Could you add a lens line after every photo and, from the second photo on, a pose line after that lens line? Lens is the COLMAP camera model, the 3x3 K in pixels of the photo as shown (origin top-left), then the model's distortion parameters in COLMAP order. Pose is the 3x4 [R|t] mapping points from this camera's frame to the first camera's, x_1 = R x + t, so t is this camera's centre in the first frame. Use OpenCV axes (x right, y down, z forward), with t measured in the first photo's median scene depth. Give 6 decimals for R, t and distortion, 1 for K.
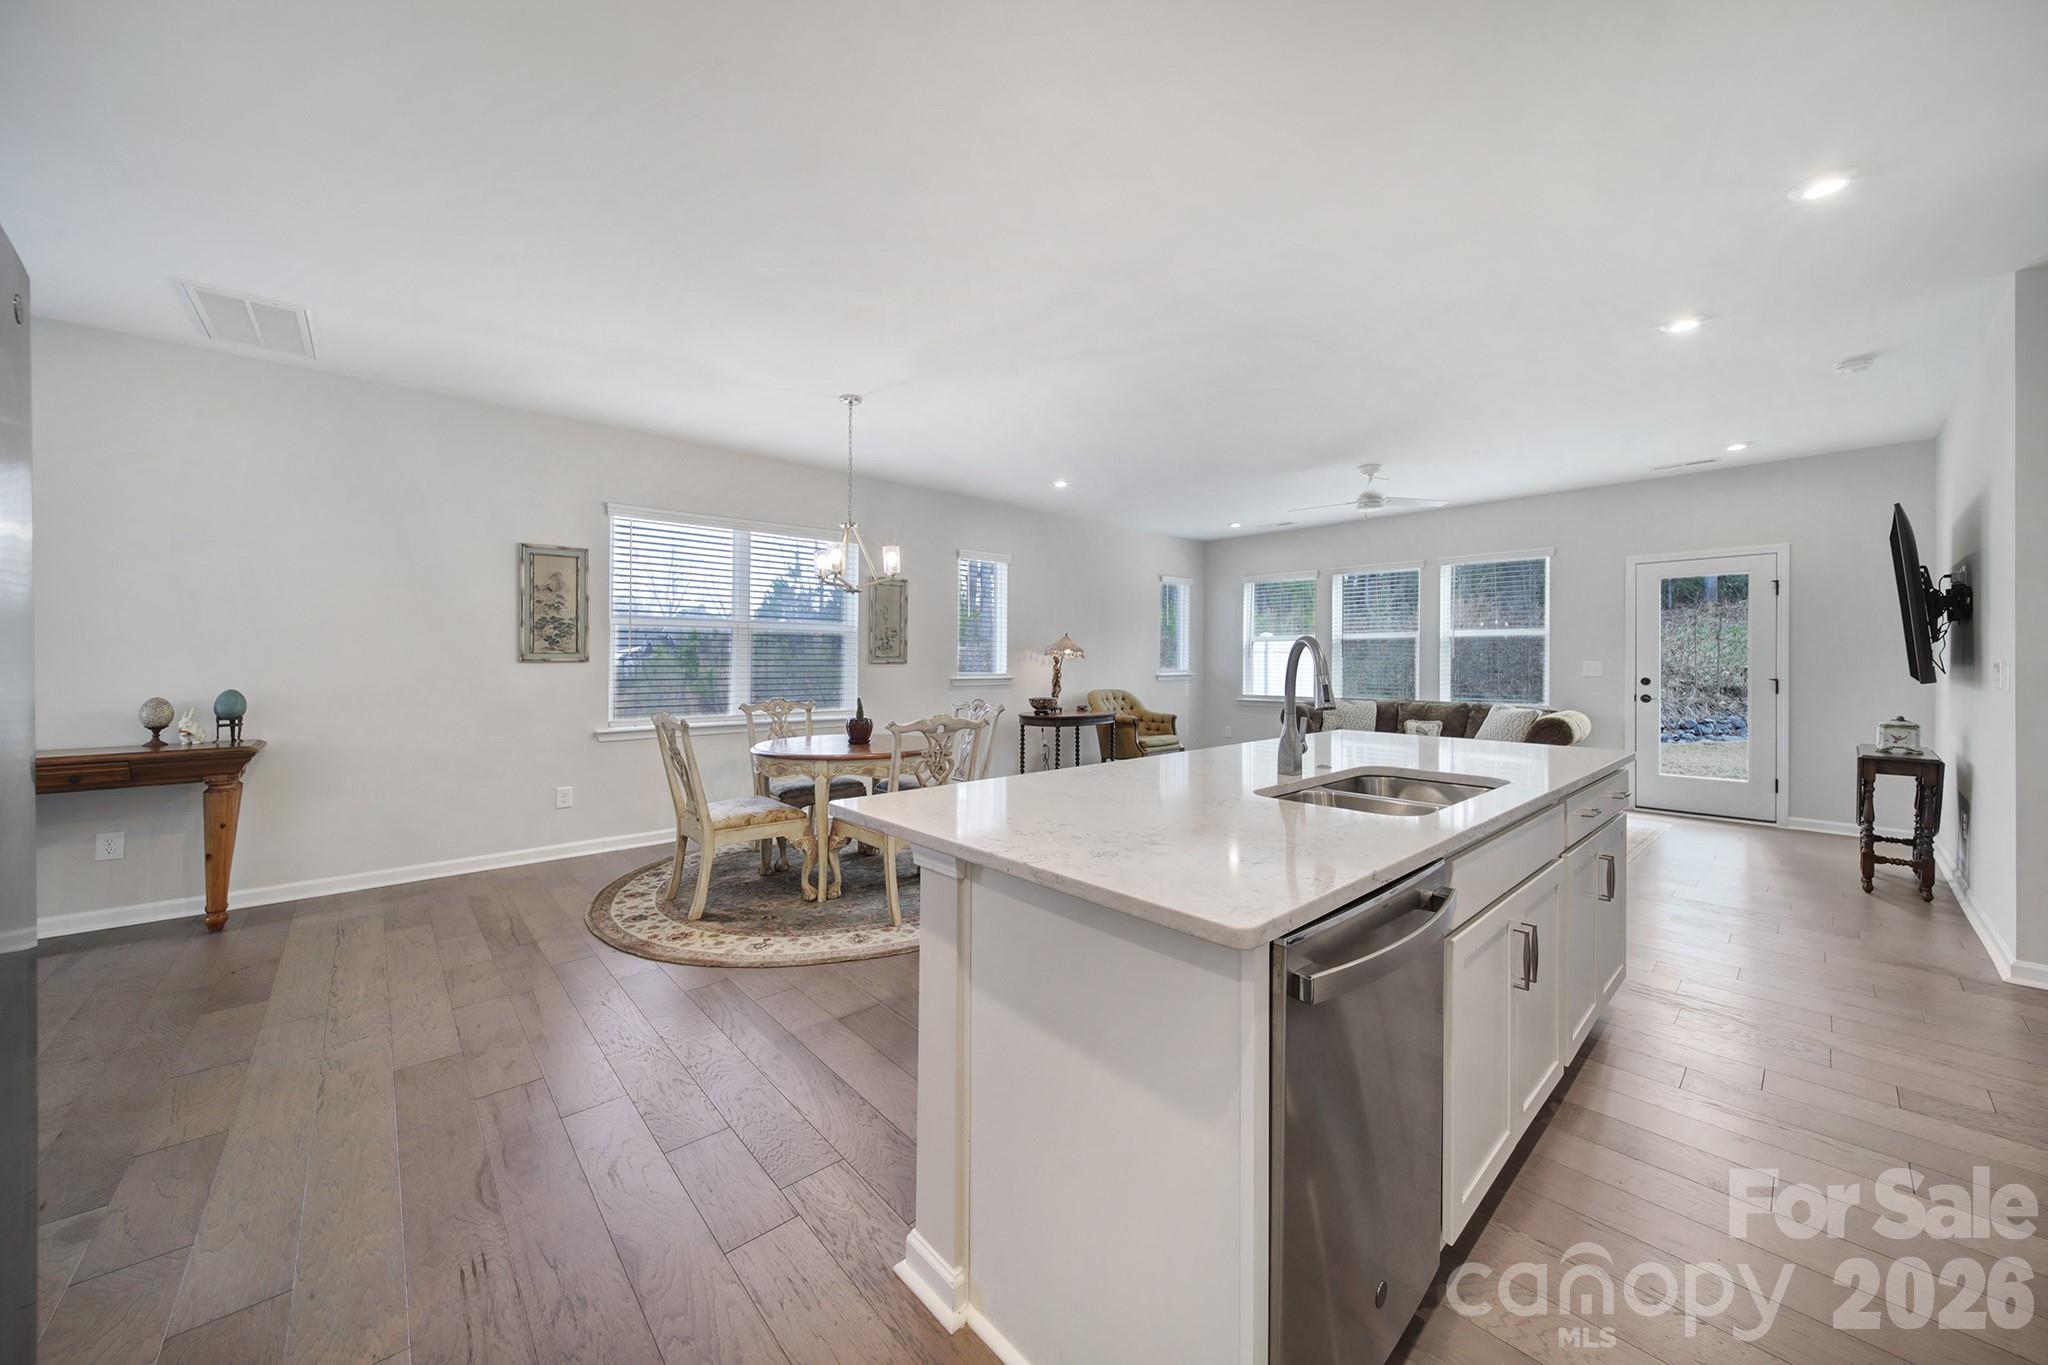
lens RADIAL K [[727.0, 0, 1027.3], [0, 727.0, 664.3], [0, 0, 1]] dist [0.003493, 0.000034]
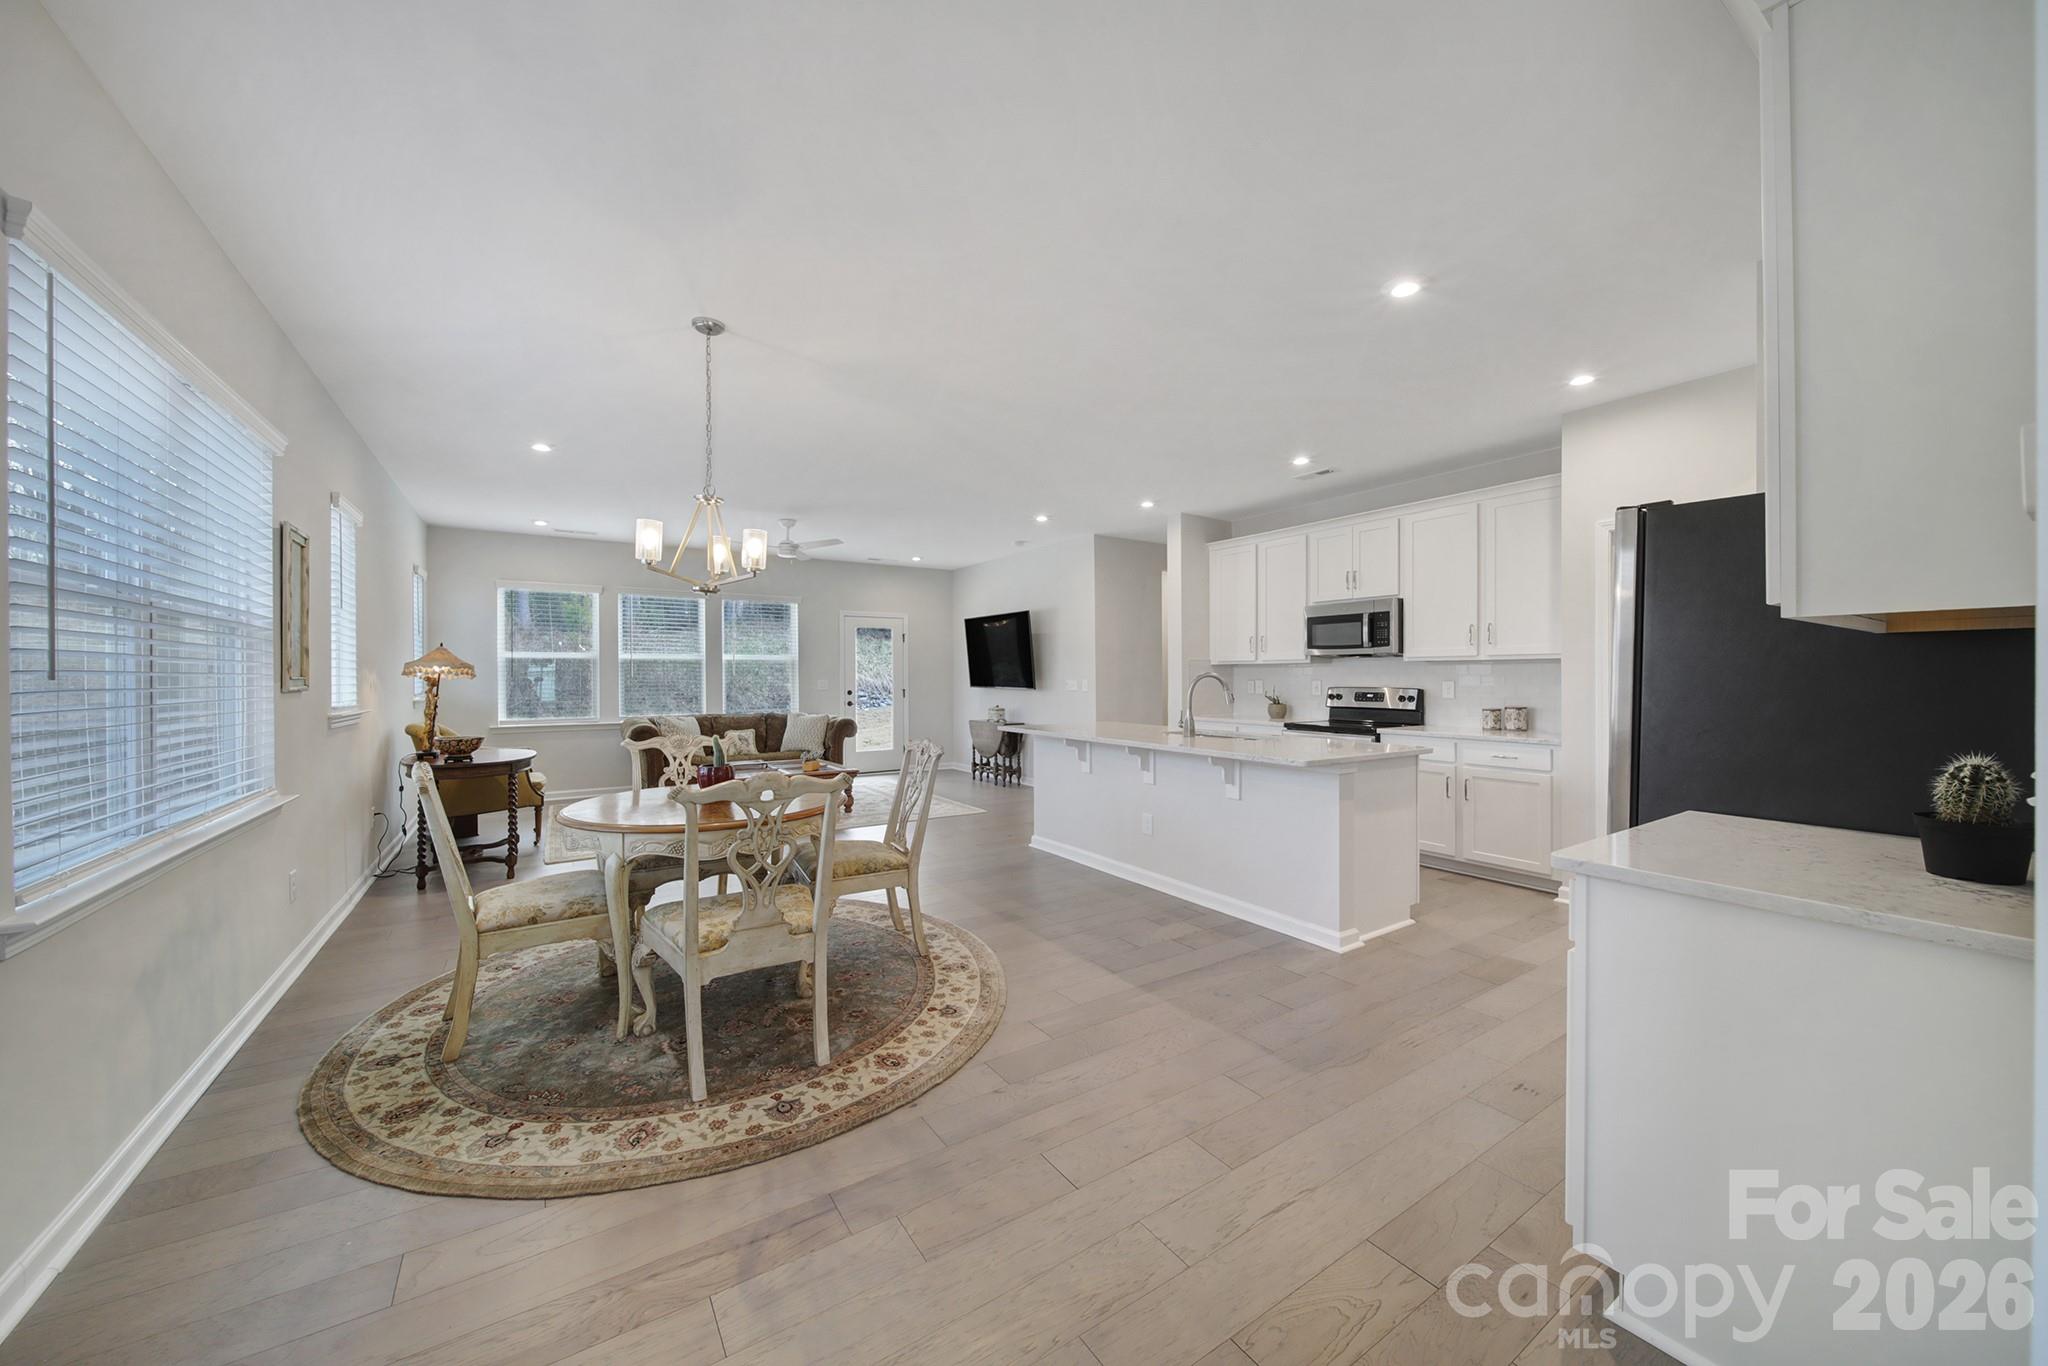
lens RADIAL K [[724.4, 0, 1024.0], [0, 724.4, 683.0], [0, 0, 1]] dist [0.001129, -0.001900]
pose [[0.157395, -0.010569, 0.987479, -0.855388], [0.005677, 0.999936, 0.009798, -0.013152], [-0.987519, 0.004064, 0.157445, 0.542293]]
